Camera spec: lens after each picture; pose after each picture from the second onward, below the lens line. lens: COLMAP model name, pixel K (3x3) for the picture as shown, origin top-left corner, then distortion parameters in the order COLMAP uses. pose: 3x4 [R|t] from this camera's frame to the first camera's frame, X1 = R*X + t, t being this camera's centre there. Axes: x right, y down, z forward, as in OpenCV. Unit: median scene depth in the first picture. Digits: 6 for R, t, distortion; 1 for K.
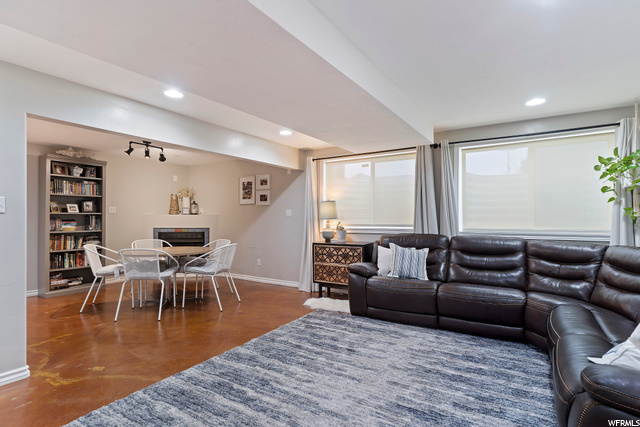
lens RADIAL K [[328.1, 0, 318.9], [0, 328.1, 215.5], [0, 0, 1]] dist [-0.006779, 0.003030]
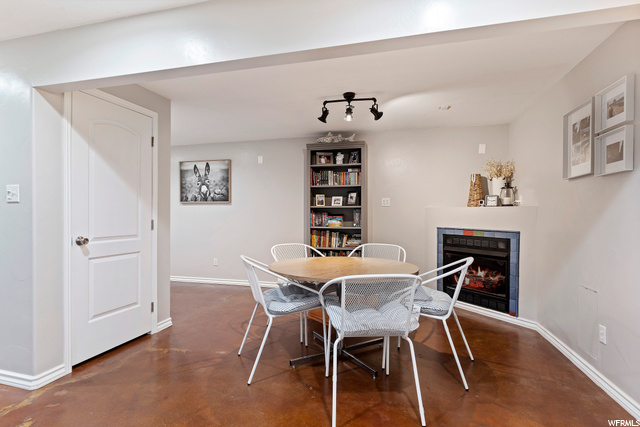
lens RADIAL K [[328.1, 0, 317.3], [0, 328.1, 213.2], [0, 0, 1]] dist [-0.006779, 0.003030]
pose [[0.297528, -0.002194, -0.954711, 0.075335], [0.000407, 0.999998, -0.002171, 0.012410], [0.954713, 0.000258, 0.297528, 0.671856]]
